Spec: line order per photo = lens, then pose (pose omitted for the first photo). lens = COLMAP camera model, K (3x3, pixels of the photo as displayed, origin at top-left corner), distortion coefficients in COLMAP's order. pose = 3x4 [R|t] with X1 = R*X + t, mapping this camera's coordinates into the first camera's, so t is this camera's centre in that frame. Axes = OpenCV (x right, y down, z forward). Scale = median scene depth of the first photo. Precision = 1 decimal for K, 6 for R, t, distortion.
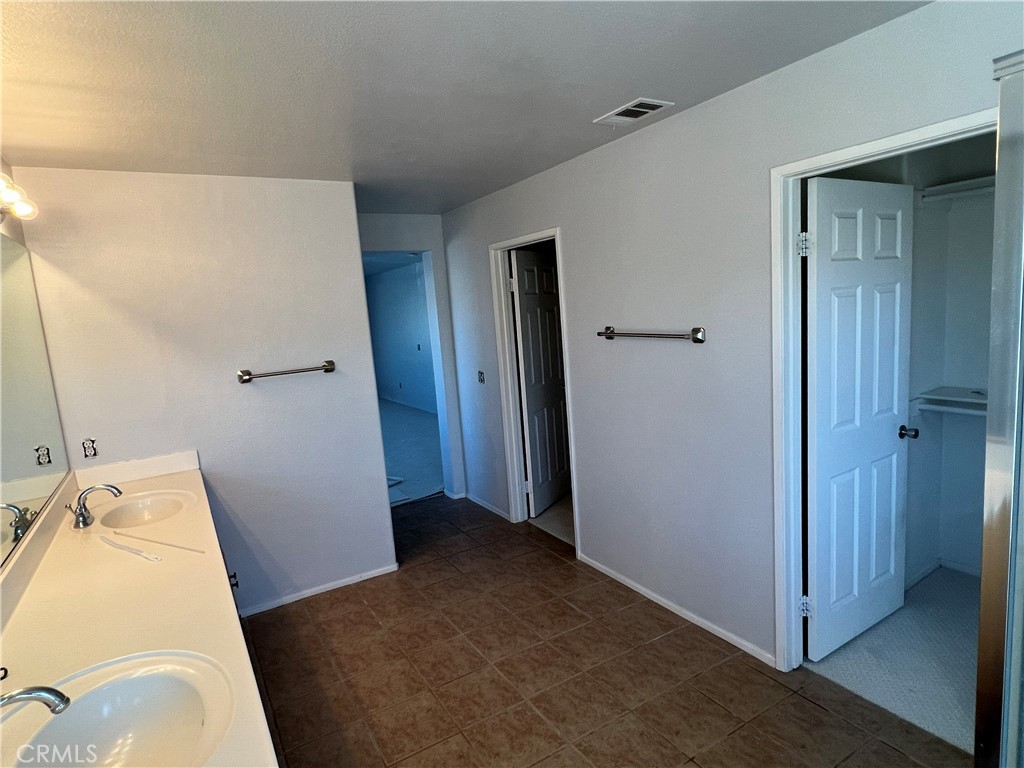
lens RADIAL K [[585.1, 0, 517.5], [0, 585.1, 378.3], [0, 0, 1]] dist [-0.001428, -0.003031]
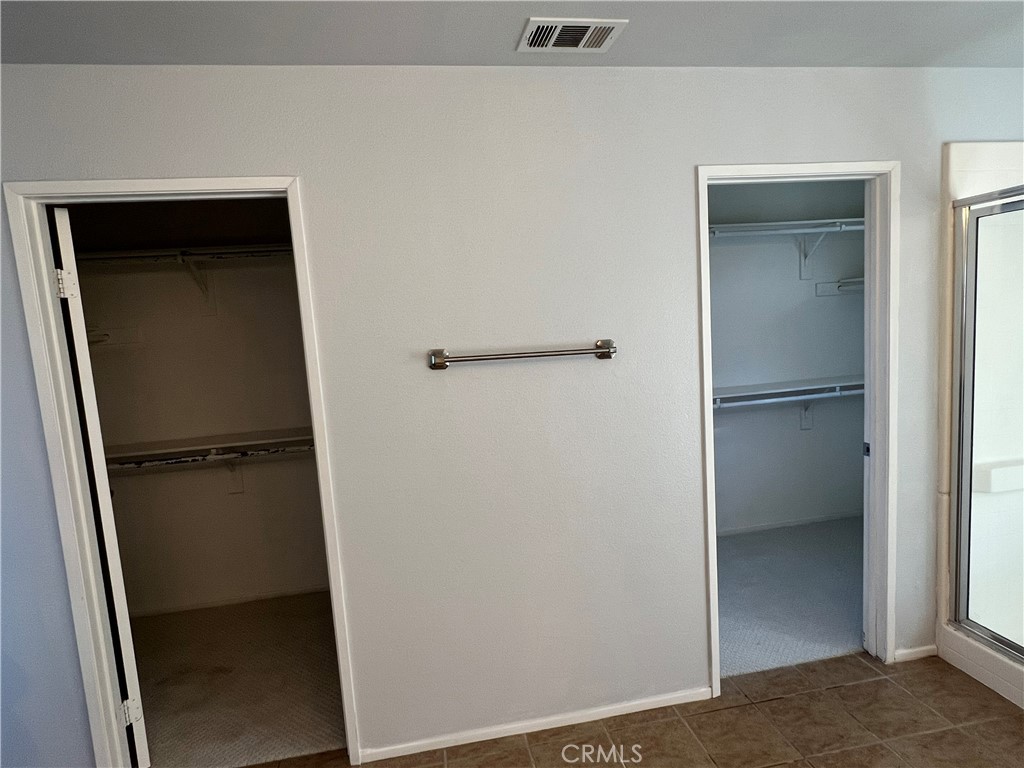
lens RADIAL K [[585.1, 0, 513.1], [0, 585.1, 381.9], [0, 0, 1]] dist [-0.001428, -0.003031]
pose [[0.353293, -0.068729, 0.932985, -0.481324], [0.146156, 0.989106, 0.017519, -0.066894], [-0.924025, 0.130172, 0.359489, 0.828312]]
